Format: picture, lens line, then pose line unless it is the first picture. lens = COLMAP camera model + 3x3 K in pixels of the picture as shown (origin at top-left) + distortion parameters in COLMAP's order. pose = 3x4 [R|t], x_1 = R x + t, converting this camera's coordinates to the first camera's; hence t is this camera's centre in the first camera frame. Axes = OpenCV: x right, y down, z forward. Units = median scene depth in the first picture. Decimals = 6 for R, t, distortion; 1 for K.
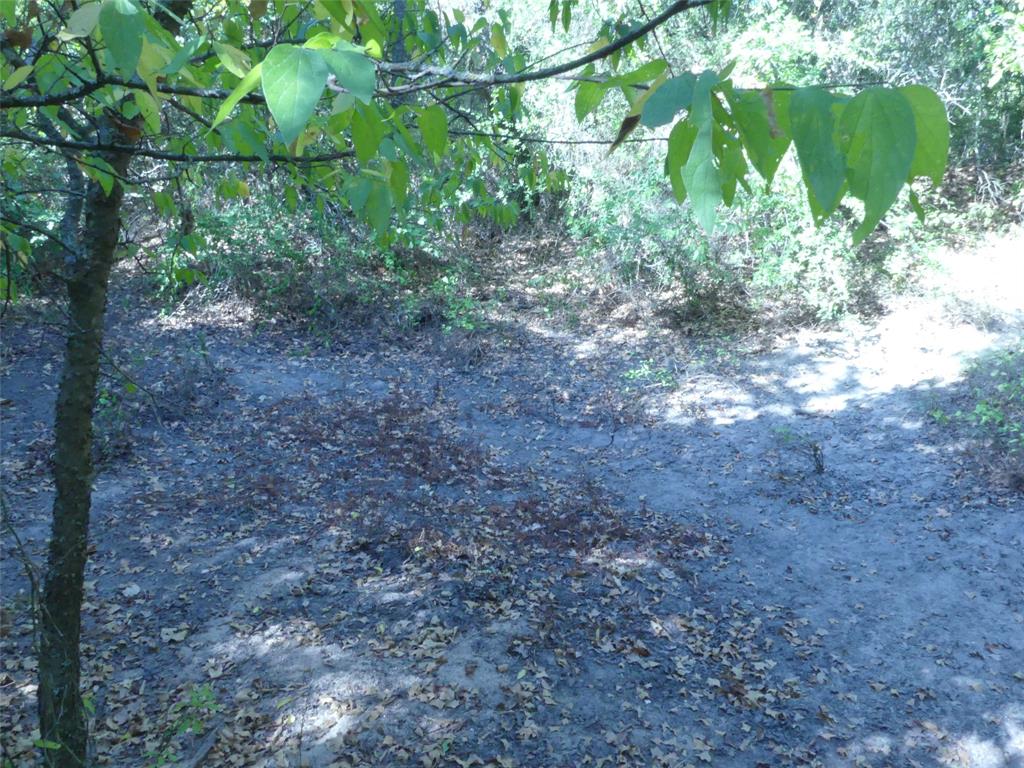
lens RADIAL K [[761.3, 0, 511.3], [0, 761.3, 377.6], [0, 0, 1]] dist [-0.025483, 0.029205]
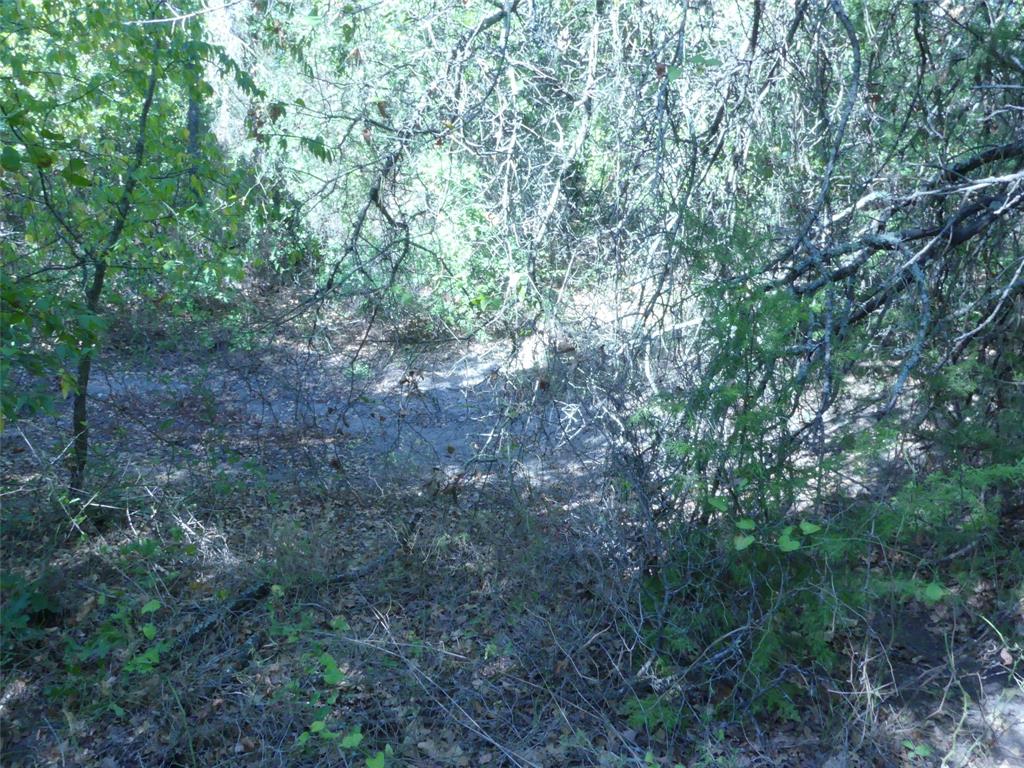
lens RADIAL K [[761.3, 0, 512.9], [0, 761.3, 377.5], [0, 0, 1]] dist [-0.025483, 0.029205]
pose [[0.972245, -0.041613, 0.230235, 0.094785], [0.056459, 0.996703, -0.058273, 0.097008], [-0.227051, 0.069654, 0.971389, -0.496395]]
